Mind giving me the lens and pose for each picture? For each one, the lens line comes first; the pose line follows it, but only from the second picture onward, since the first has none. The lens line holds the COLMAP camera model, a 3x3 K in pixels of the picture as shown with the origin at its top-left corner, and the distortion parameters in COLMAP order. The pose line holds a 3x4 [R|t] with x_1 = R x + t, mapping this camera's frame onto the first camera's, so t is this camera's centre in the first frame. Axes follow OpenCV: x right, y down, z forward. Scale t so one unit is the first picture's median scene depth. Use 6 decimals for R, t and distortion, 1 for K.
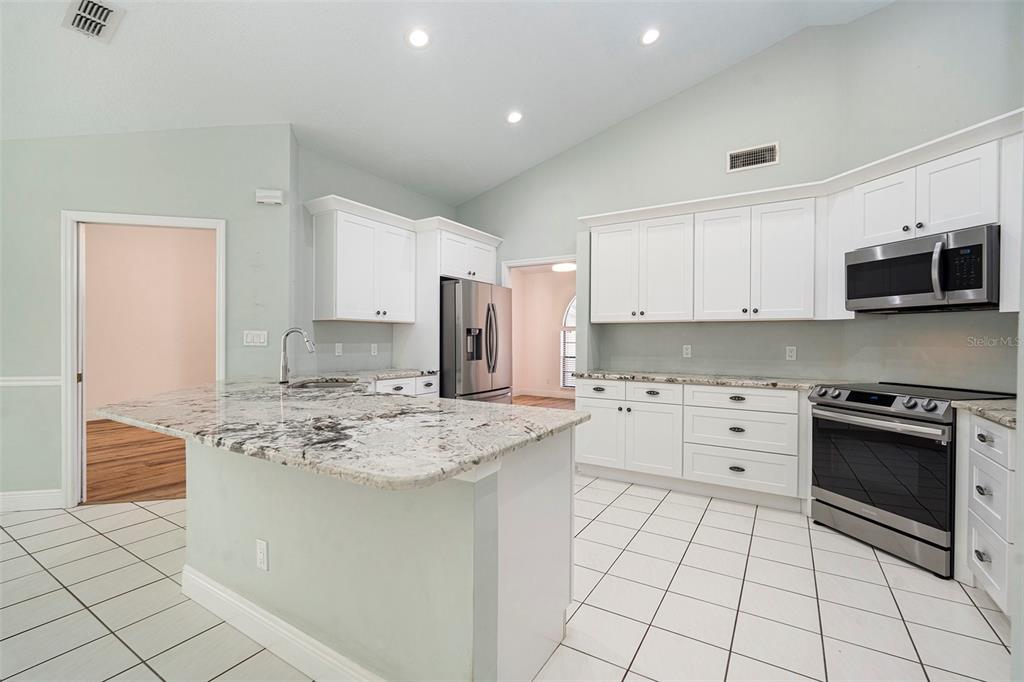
lens RADIAL K [[446.8, 0, 513.8], [0, 446.8, 342.7], [0, 0, 1]] dist [-0.003730, -0.002578]
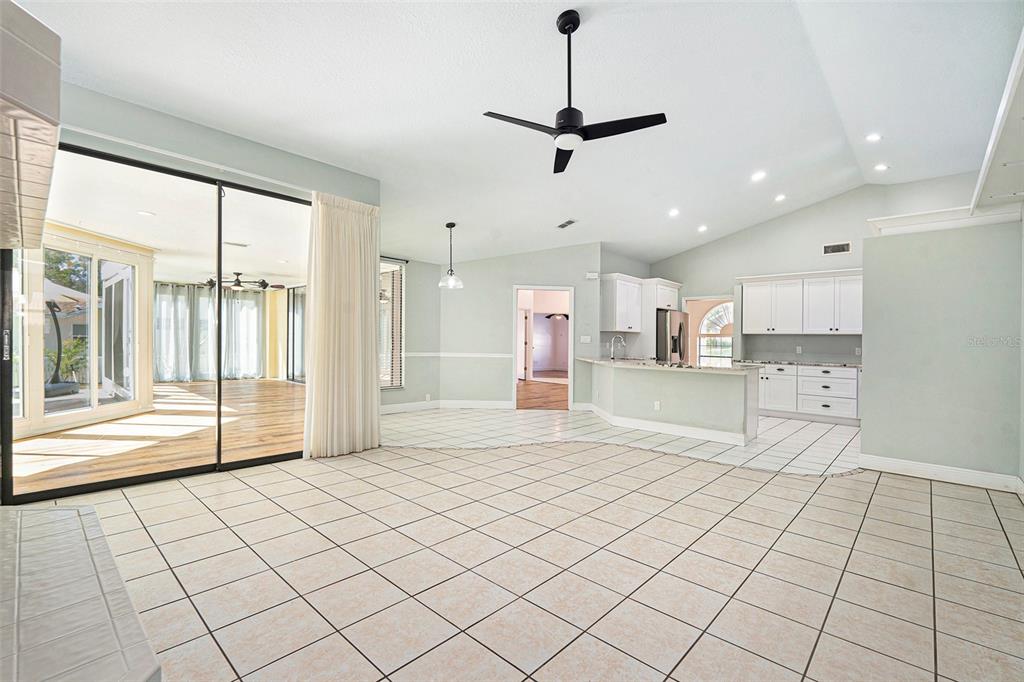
lens RADIAL K [[446.8, 0, 515.9], [0, 446.8, 332.8], [0, 0, 1]] dist [-0.003730, -0.002578]
pose [[0.982119, 0.012602, -0.187839, -0.502741], [-0.018242, 0.999432, -0.028331, 0.026439], [0.187375, 0.031251, 0.981791, -1.247026]]
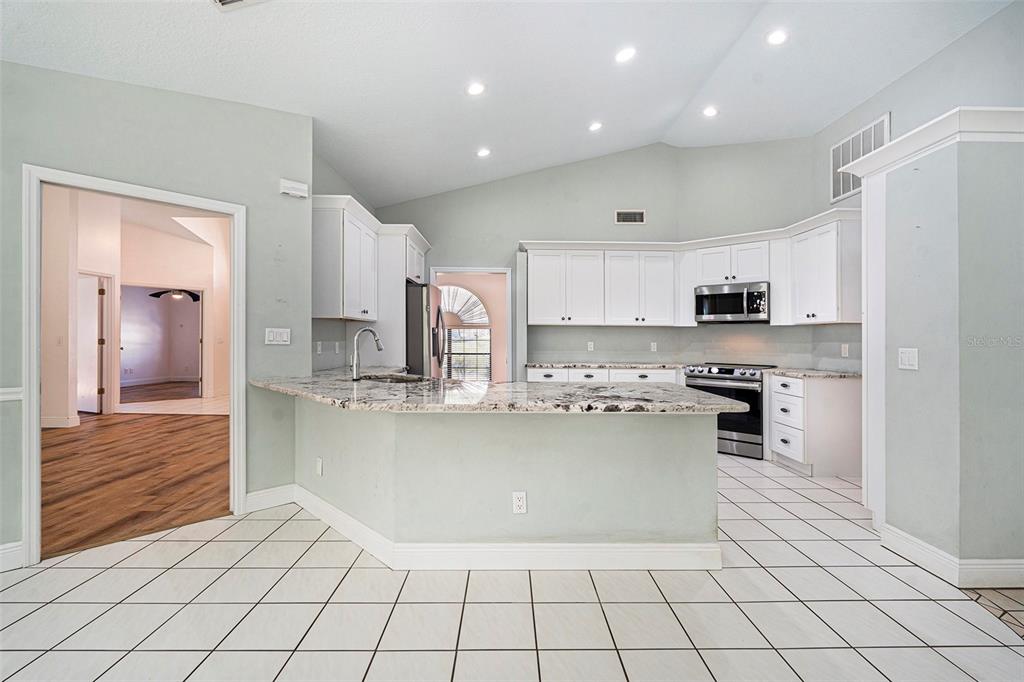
lens RADIAL K [[446.8, 0, 518.8], [0, 446.8, 331.9], [0, 0, 1]] dist [-0.003730, -0.002578]
pose [[0.840063, 0.008536, 0.542421, -0.662018], [0.000691, 0.999859, -0.016806, -0.003313], [-0.542488, 0.014493, 0.839939, -0.061899]]
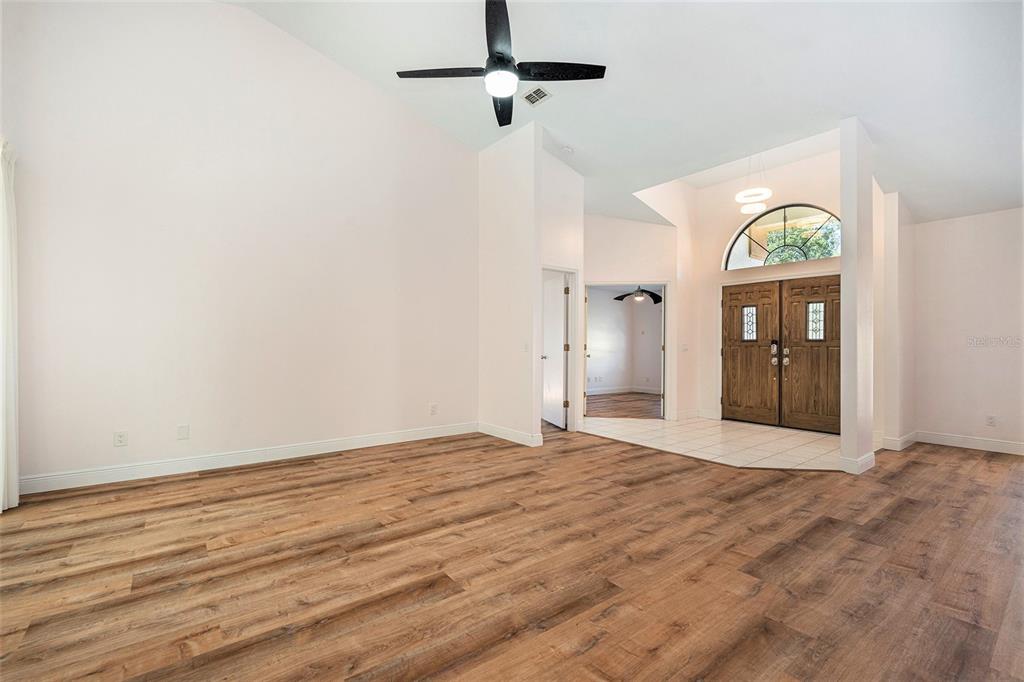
lens RADIAL K [[446.8, 0, 512.0], [0, 446.8, 352.2], [0, 0, 1]] dist [-0.003730, -0.002578]
pose [[0.935795, 0.009559, -0.352415, -0.734690], [-0.006951, 0.999938, 0.008663, 0.009929], [0.352476, -0.005657, 0.935804, 0.917490]]
